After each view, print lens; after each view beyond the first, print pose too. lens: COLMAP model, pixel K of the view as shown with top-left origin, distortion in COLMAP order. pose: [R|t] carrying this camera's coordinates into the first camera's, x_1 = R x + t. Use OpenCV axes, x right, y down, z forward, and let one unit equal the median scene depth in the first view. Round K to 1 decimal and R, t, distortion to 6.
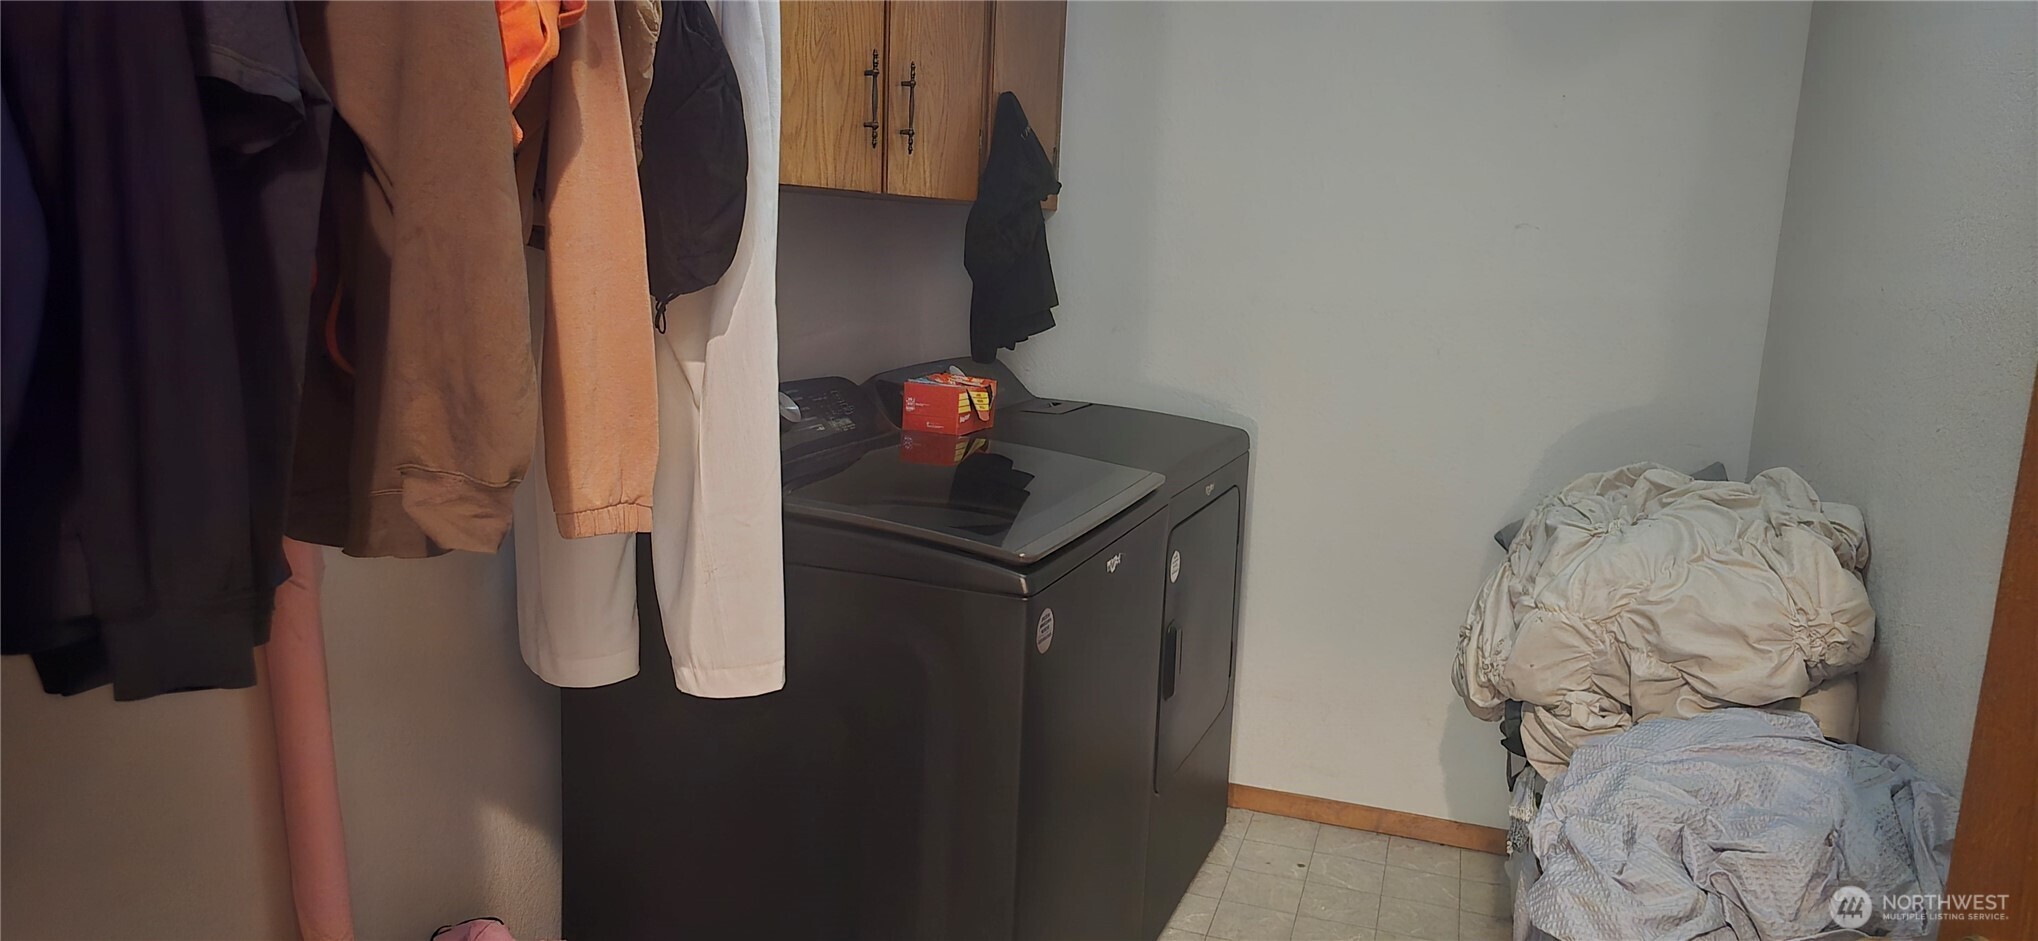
lens RADIAL K [[1365.2, 0, 1019.0], [0, 1365.2, 470.5], [0, 0, 1]] dist [0.096131, -0.103835]
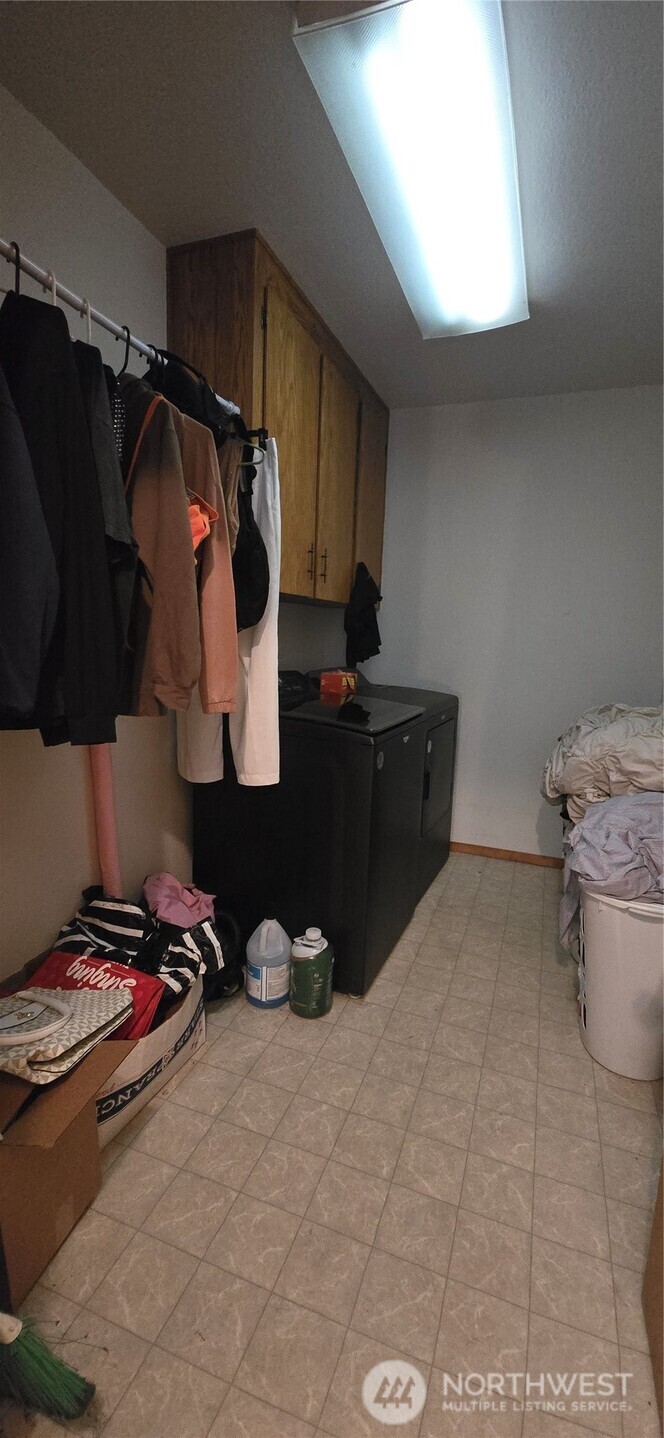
lens RADIAL K [[585.0, 0, 332.0], [0, 585.0, 719.0], [0, 0, 1]] dist [0.000673, -0.000593]
pose [[0.999146, -0.000358, -0.041316, -0.023436], [-0.001106, 0.999372, -0.035404, 0.071015], [0.041302, 0.035420, 0.998519, -0.096254]]
